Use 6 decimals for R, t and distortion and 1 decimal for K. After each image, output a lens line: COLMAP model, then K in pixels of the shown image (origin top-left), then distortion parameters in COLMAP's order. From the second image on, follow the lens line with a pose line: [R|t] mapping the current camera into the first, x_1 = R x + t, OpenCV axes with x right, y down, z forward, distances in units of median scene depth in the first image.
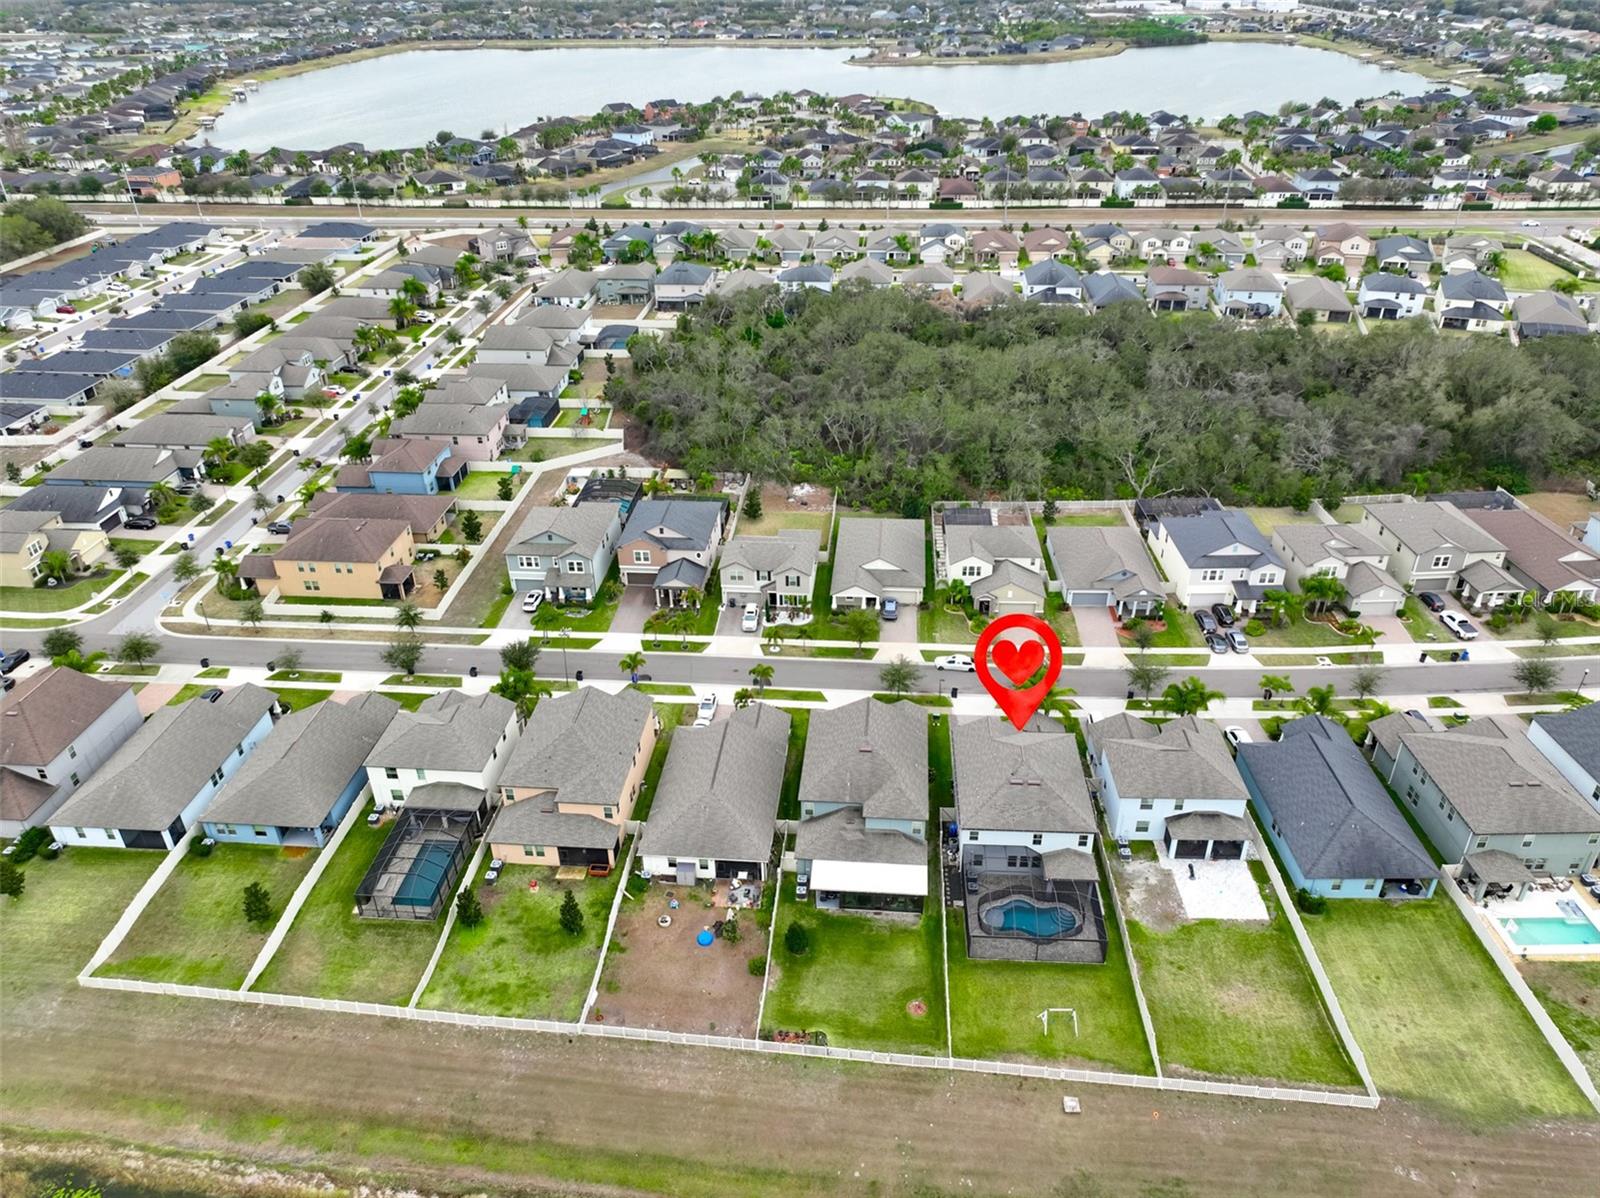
lens RADIAL K [[1118.7, 0, 806.9], [0, 1118.7, 592.2], [0, 0, 1]] dist [0.001897, 0.014796]
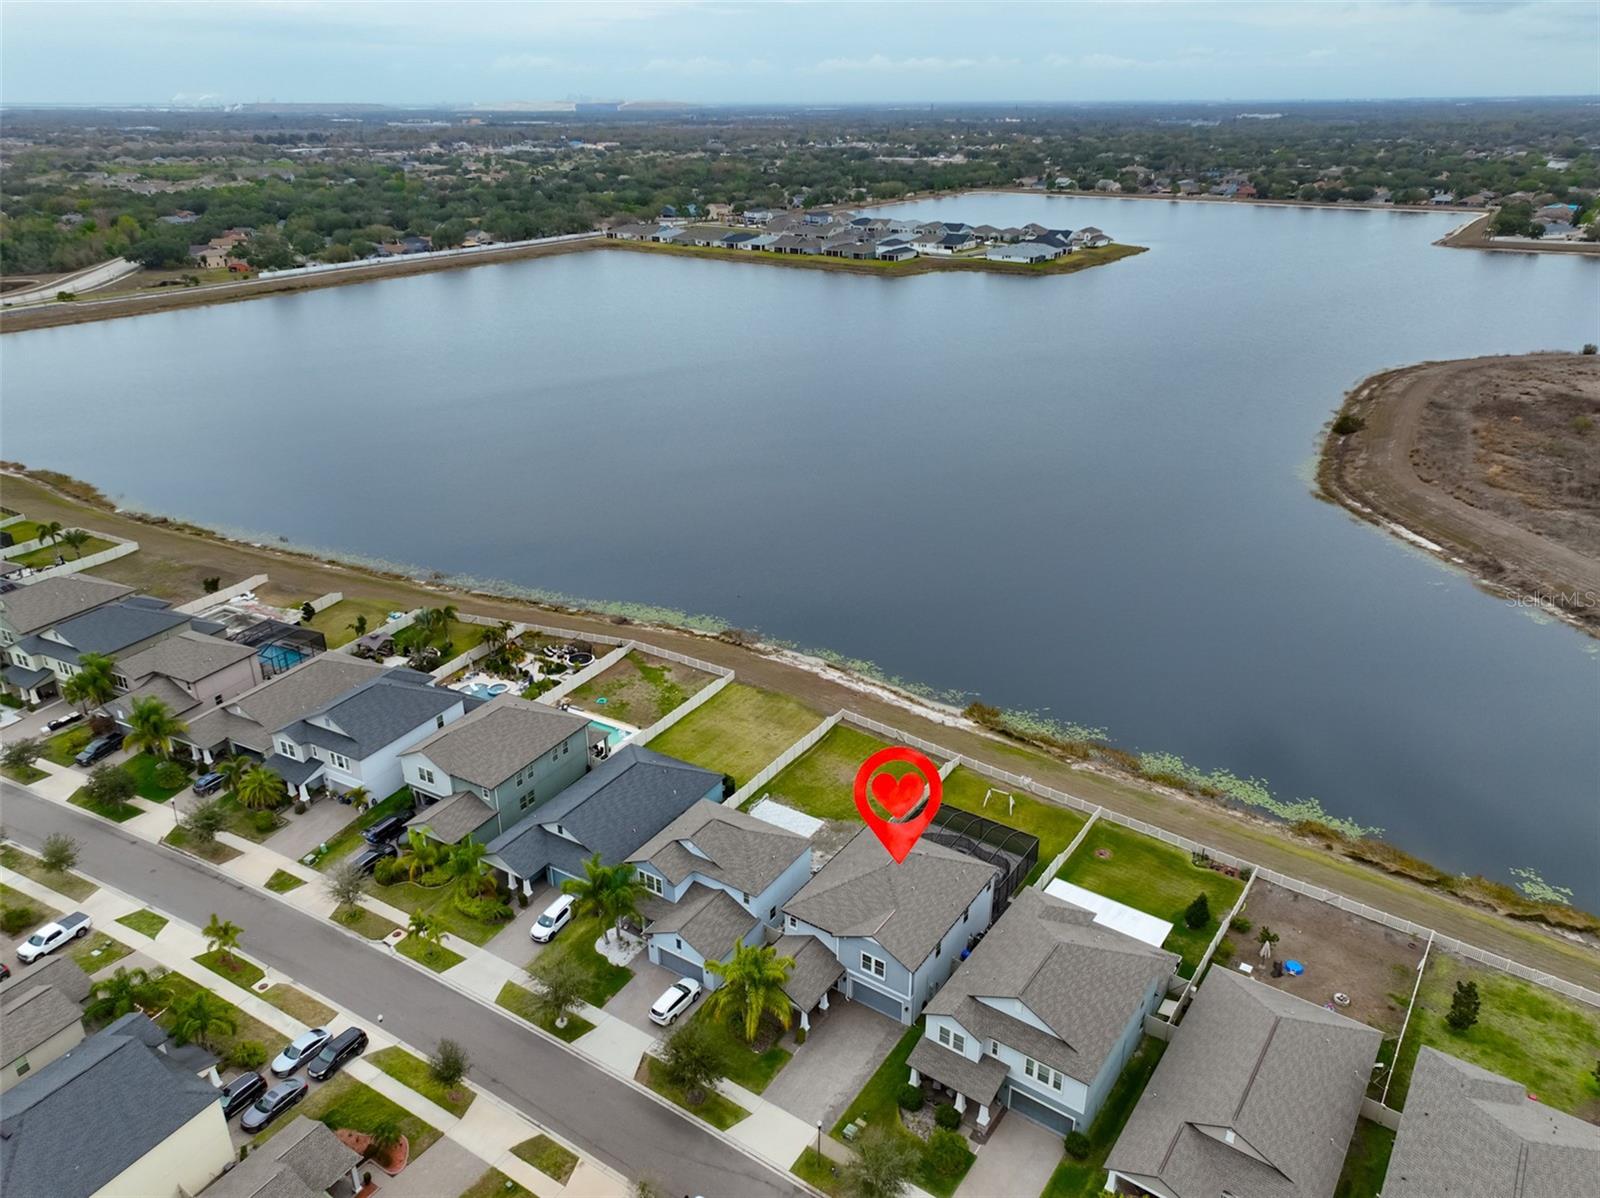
lens RADIAL K [[1118.7, 0, 806.9], [0, 1118.7, 592.2], [0, 0, 1]] dist [0.001897, 0.014796]
pose [[-0.862077, -0.188919, 0.470249, -0.112192], [0.267176, 0.619061, 0.738499, -0.623816], [-0.430629, 0.762282, -0.483204, 1.275340]]
